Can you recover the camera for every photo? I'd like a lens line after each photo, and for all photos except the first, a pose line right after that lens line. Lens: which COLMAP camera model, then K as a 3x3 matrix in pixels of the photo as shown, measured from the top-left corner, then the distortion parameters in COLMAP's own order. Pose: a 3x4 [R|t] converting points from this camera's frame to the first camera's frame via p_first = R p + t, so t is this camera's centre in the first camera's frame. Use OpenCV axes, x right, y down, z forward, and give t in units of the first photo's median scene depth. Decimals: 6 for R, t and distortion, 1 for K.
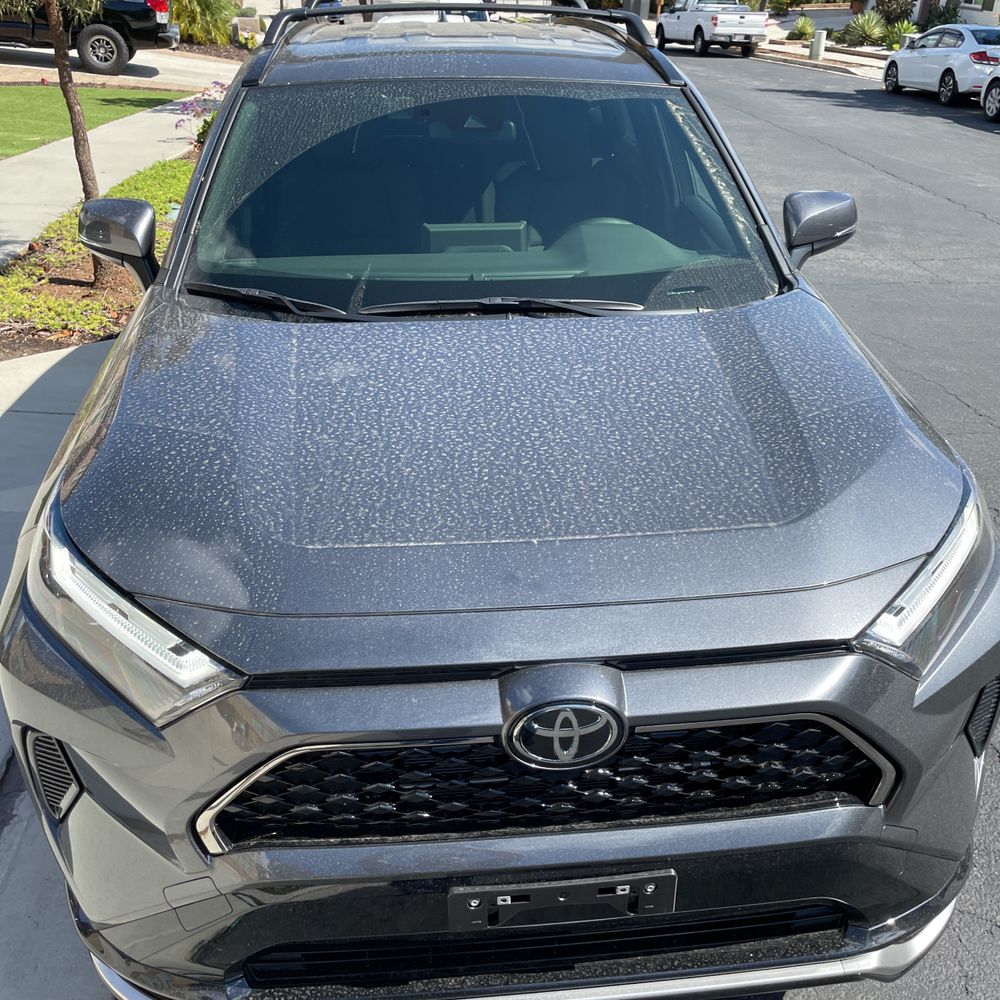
lens RADIAL K [[1016.0, 0, 509.6], [0, 1016.0, 496.0], [0, 0, 1]] dist [0.080006, -0.101107]
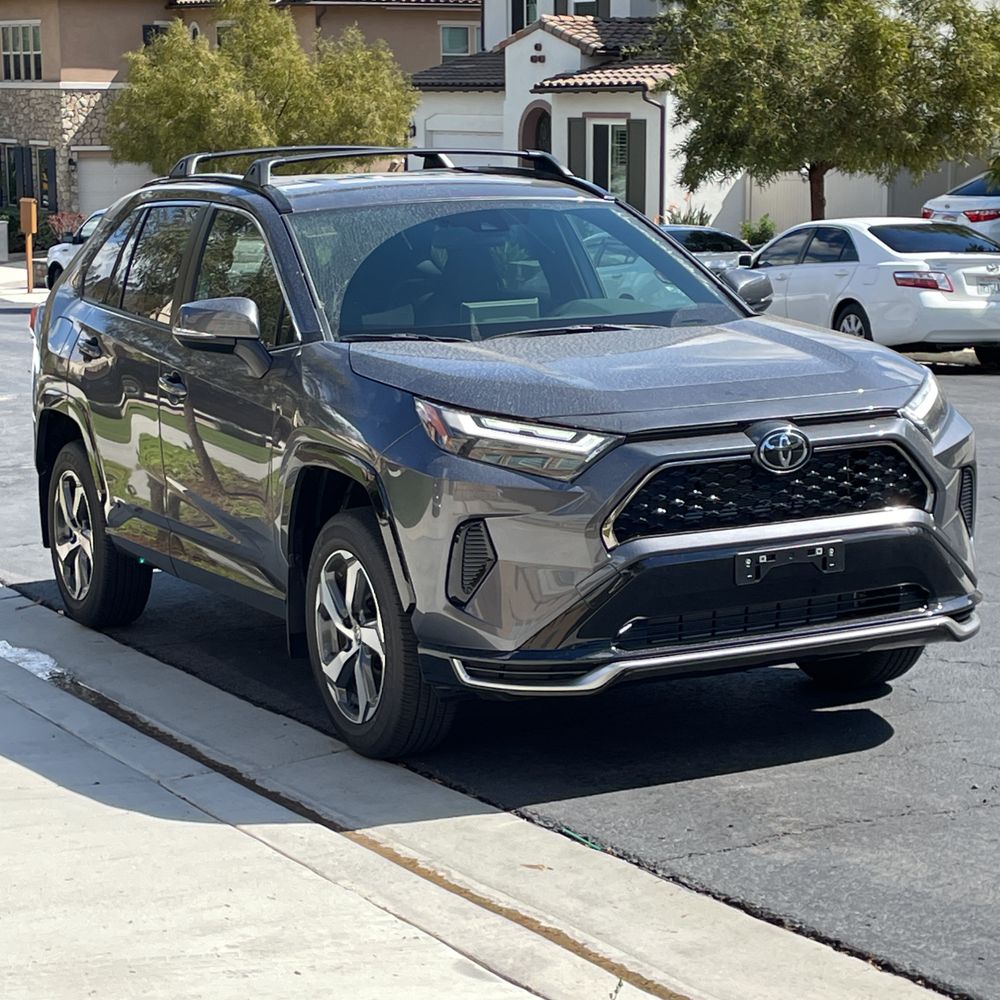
lens RADIAL K [[2377.6, 0, 500.0], [0, 2377.6, 500.0], [0, 0, 1]] dist [0.155564, -0.717176]
pose [[0.935938, -0.083140, 0.342209, -1.792476], [0.191857, 0.935243, -0.297509, 1.398745], [-0.295313, 0.344106, 0.891281, -2.536045]]
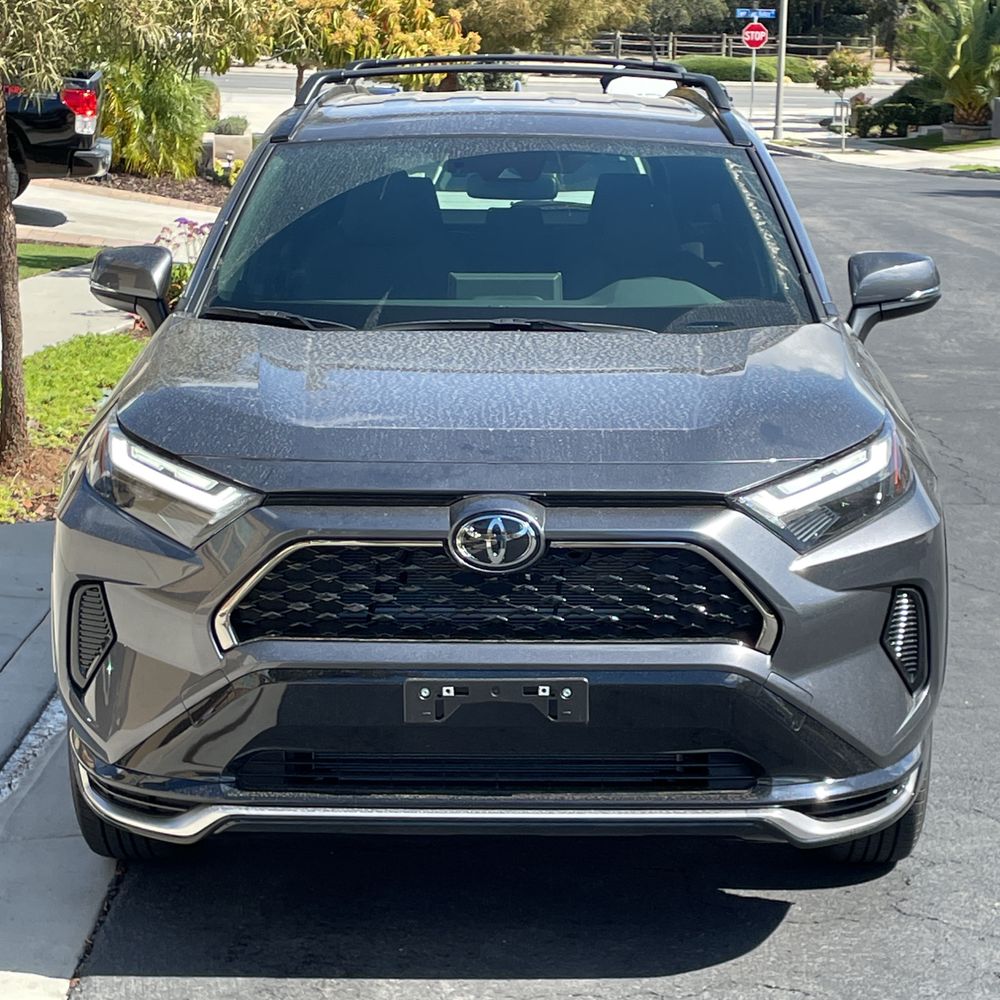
lens RADIAL K [[2377.6, 0, 500.0], [0, 2377.6, 500.0], [0, 0, 1]] dist [0.155564, -0.717176]
pose [[0.993631, 0.021585, -0.110592, 0.360928], [-0.051959, 0.958673, -0.279725, 0.943277], [0.099984, 0.283690, 0.953689, -1.773506]]
